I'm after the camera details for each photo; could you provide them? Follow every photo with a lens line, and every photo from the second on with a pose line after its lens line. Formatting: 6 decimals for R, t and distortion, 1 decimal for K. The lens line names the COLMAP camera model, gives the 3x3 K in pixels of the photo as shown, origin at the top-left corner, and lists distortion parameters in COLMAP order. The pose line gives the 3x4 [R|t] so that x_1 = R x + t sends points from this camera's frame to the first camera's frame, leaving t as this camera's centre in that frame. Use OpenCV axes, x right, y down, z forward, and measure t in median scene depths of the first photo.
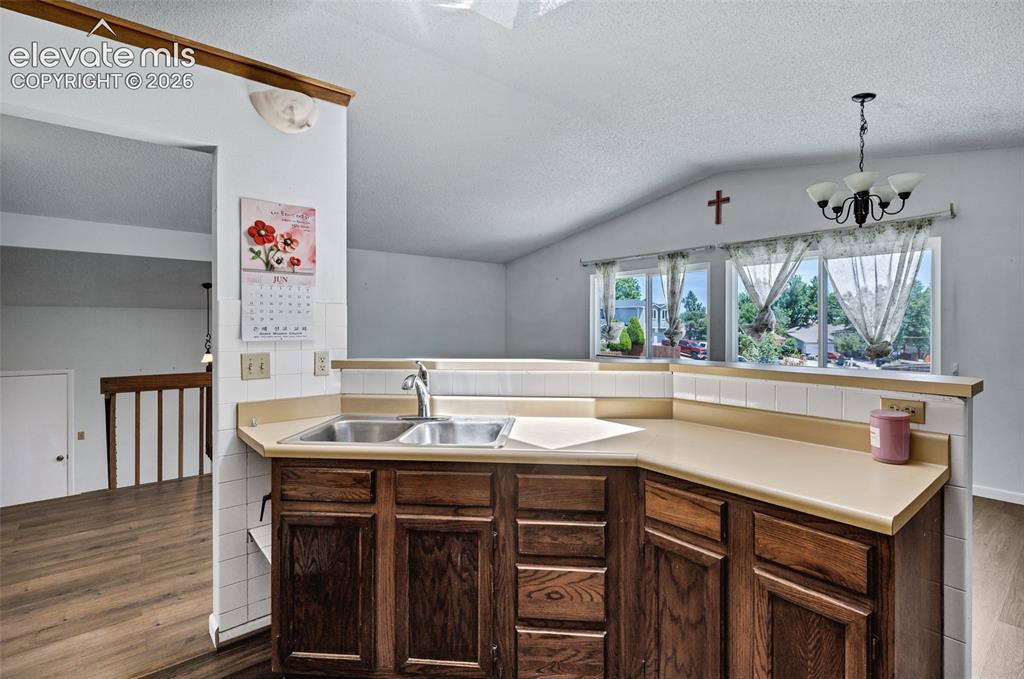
lens RADIAL K [[483.2, 0, 512.0], [0, 483.2, 339.5], [0, 0, 1]] dist [-0.001606, -0.000096]
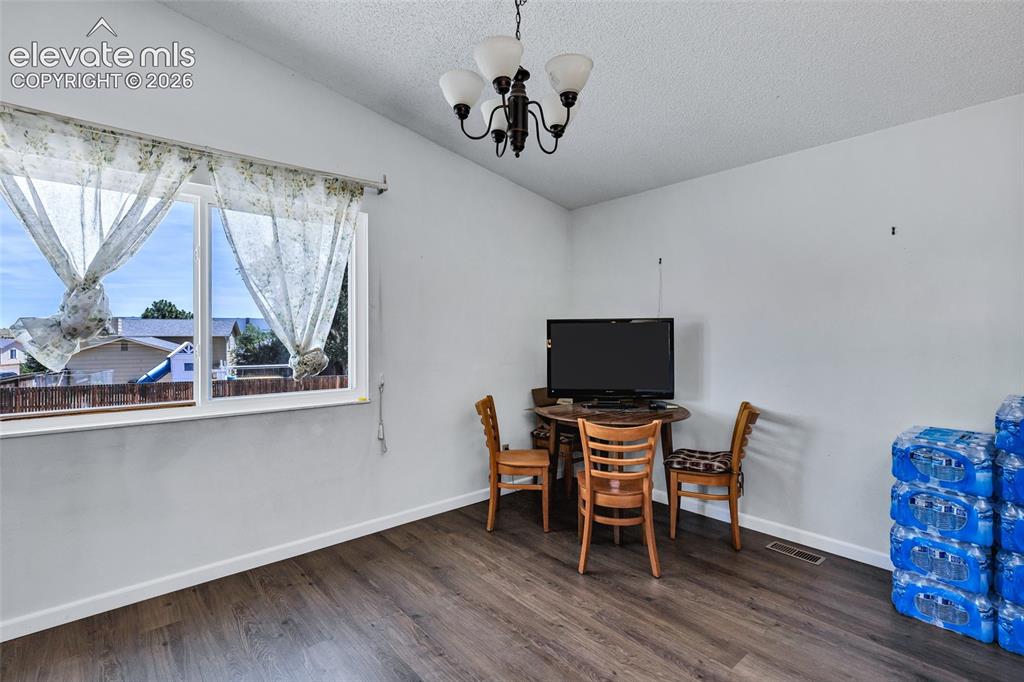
lens RADIAL K [[483.2, 0, 512.0], [0, 483.2, 341.0], [0, 0, 1]] dist [-0.001606, -0.000096]
pose [[-0.030416, -0.009314, 0.999494, 0.086902], [0.025127, 0.999633, 0.010080, -0.007633], [-0.999221, 0.025421, -0.030171, 0.726878]]
